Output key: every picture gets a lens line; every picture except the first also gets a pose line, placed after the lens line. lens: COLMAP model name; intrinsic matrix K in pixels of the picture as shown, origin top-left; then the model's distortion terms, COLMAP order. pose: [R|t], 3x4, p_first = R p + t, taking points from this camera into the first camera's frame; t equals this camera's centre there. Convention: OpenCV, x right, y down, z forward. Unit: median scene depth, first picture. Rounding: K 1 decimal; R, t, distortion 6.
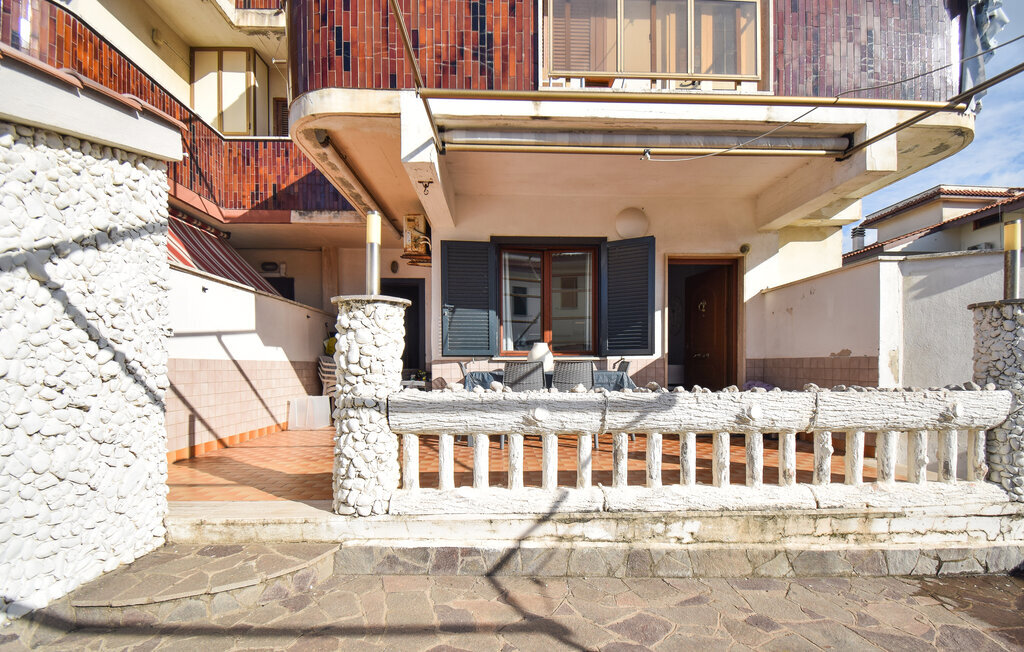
lens RADIAL K [[487.2, 0, 513.8], [0, 487.2, 363.5], [0, 0, 1]] dist [0.020741, -0.031074]
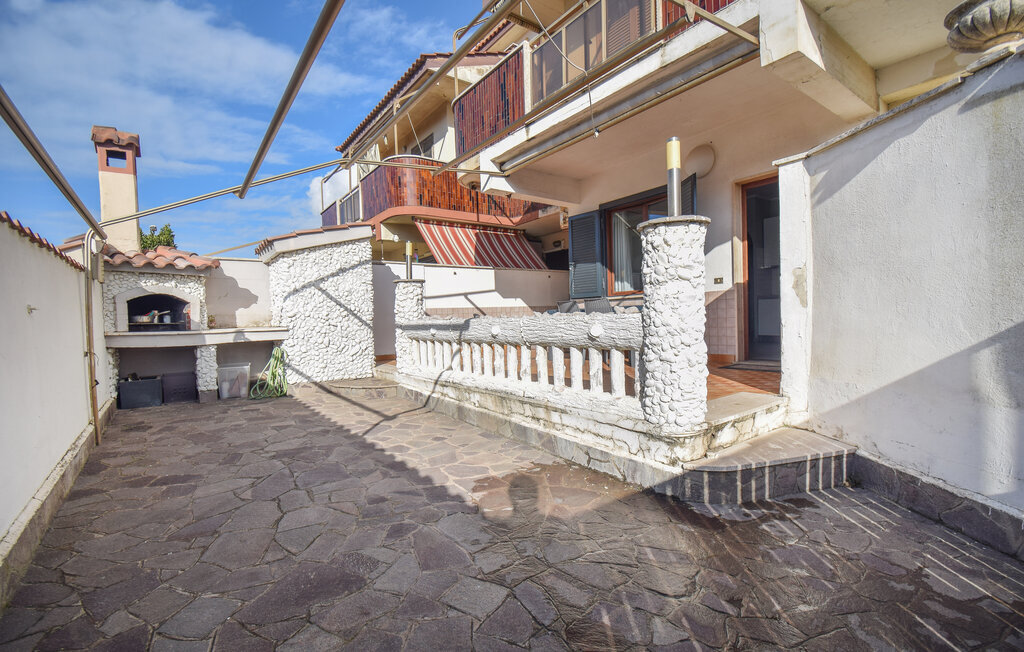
lens RADIAL K [[477.7, 0, 500.8], [0, 477.7, 307.0], [0, 0, 1]] dist [0.070248, -0.053608]
pose [[0.520481, -0.036069, -0.853111, 1.825277], [0.038367, 0.999086, -0.018833, 0.051750], [0.853011, -0.022929, 0.521390, 0.199429]]
